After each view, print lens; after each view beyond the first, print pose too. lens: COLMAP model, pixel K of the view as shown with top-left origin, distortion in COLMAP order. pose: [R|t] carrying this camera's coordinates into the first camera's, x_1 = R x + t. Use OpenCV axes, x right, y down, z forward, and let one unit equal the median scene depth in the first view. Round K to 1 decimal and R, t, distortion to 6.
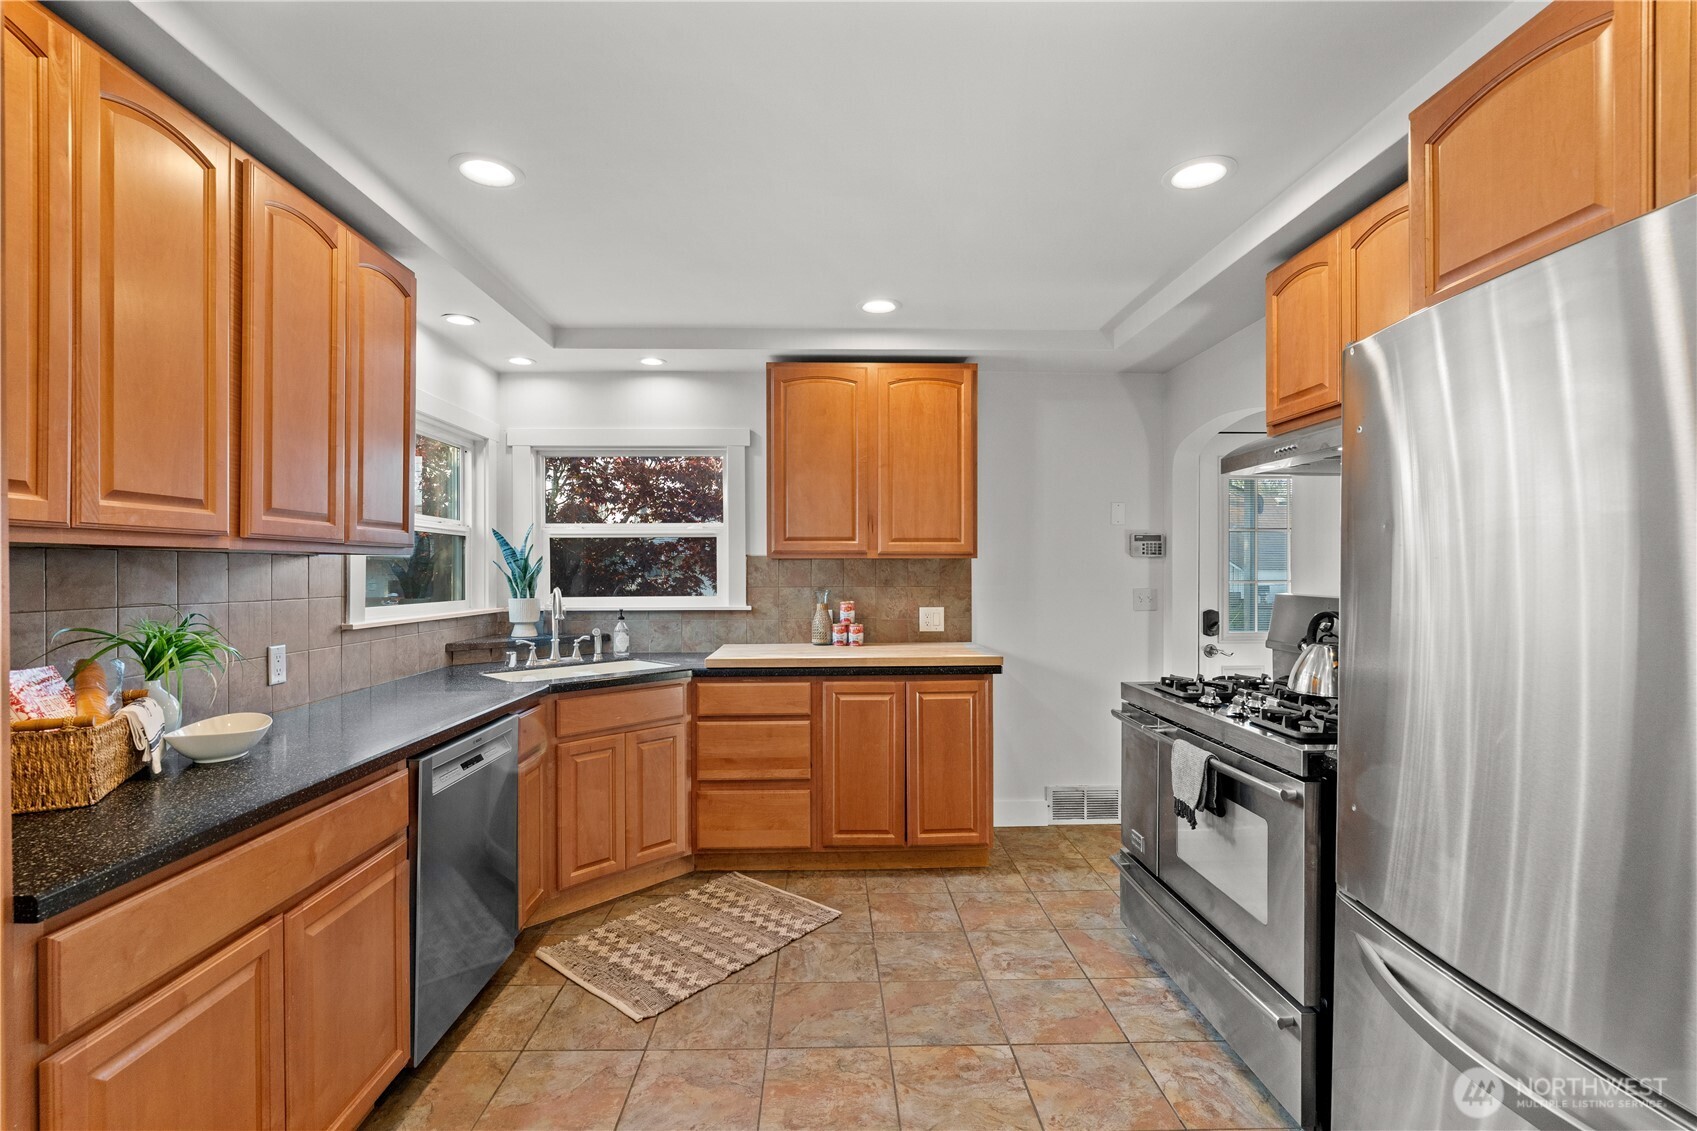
lens RADIAL K [[751.3, 0, 848.5], [0, 751.3, 565.5], [0, 0, 1]] dist [-0.000602, 0.007572]
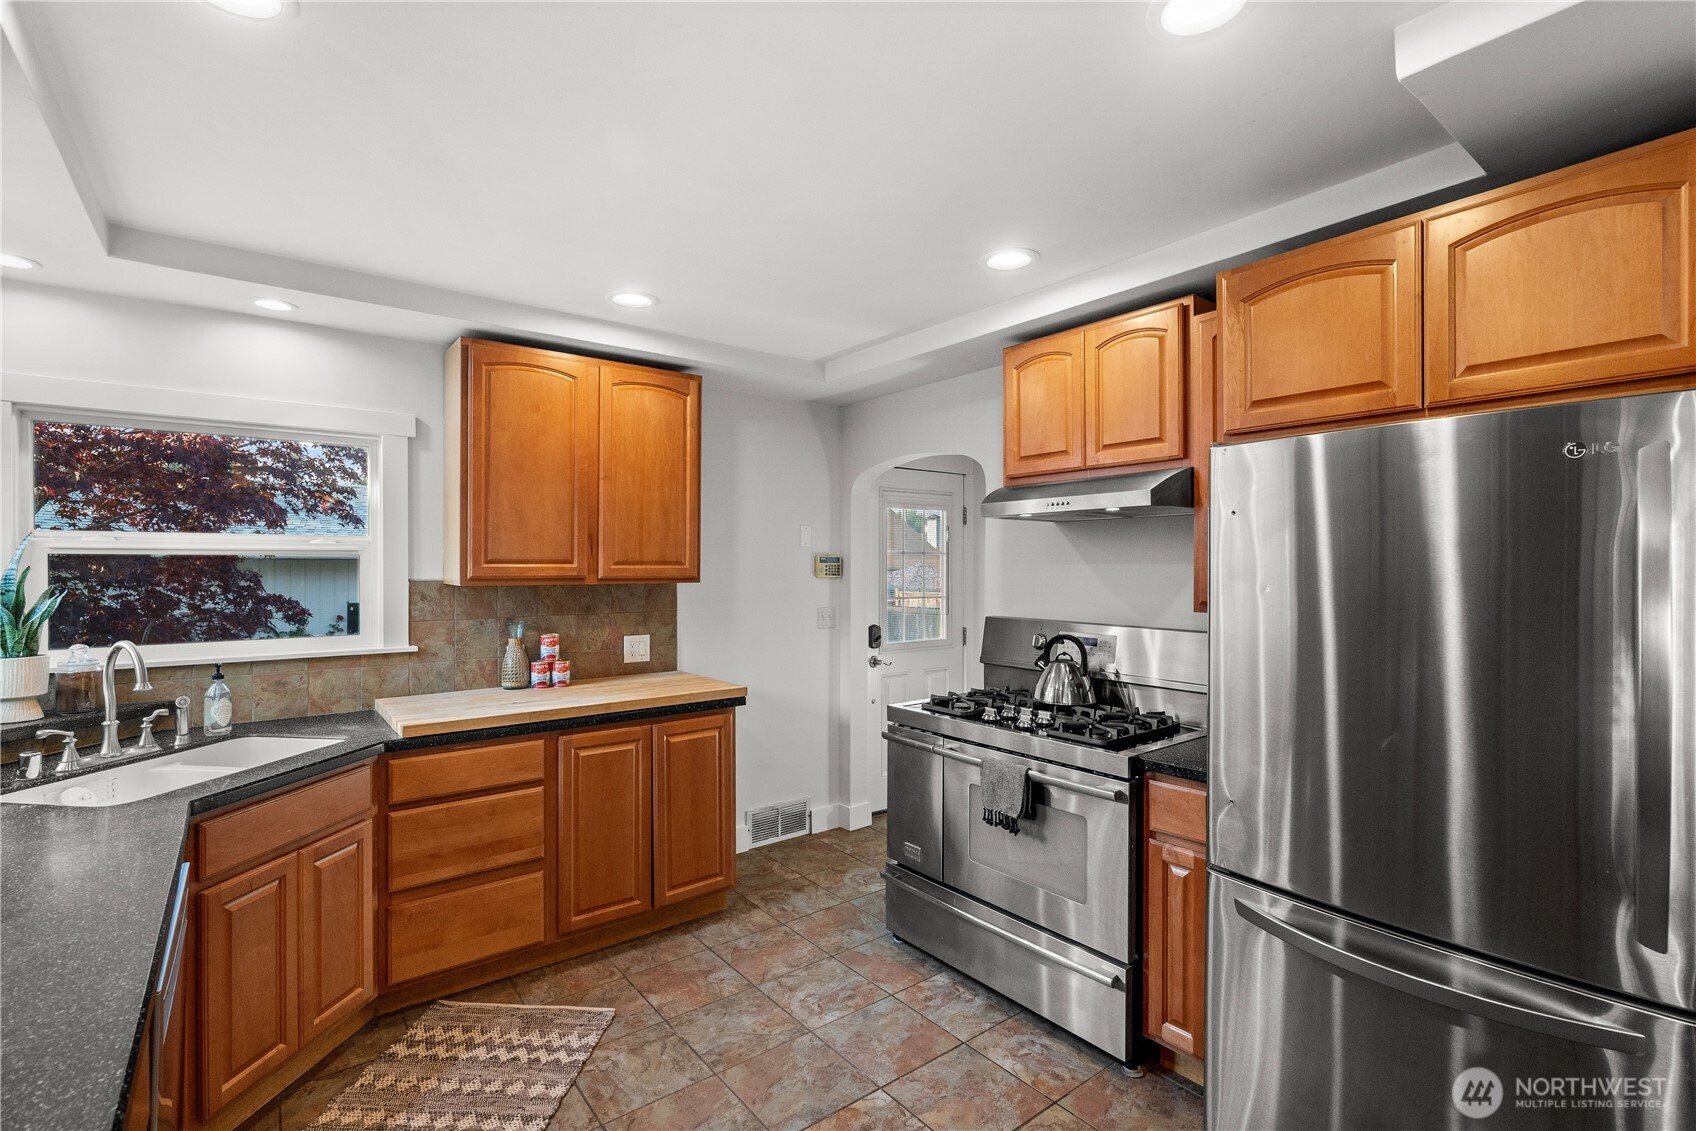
lens RADIAL K [[765.1, 0, 848.0], [0, 765.1, 565.5], [0, 0, 1]] dist [0.000424, 0.000225]
pose [[0.815675, 0.005269, 0.578486, -0.264000], [-0.005222, 0.999985, -0.001745, -0.034566], [-0.578487, -0.001598, 0.815690, 0.127454]]
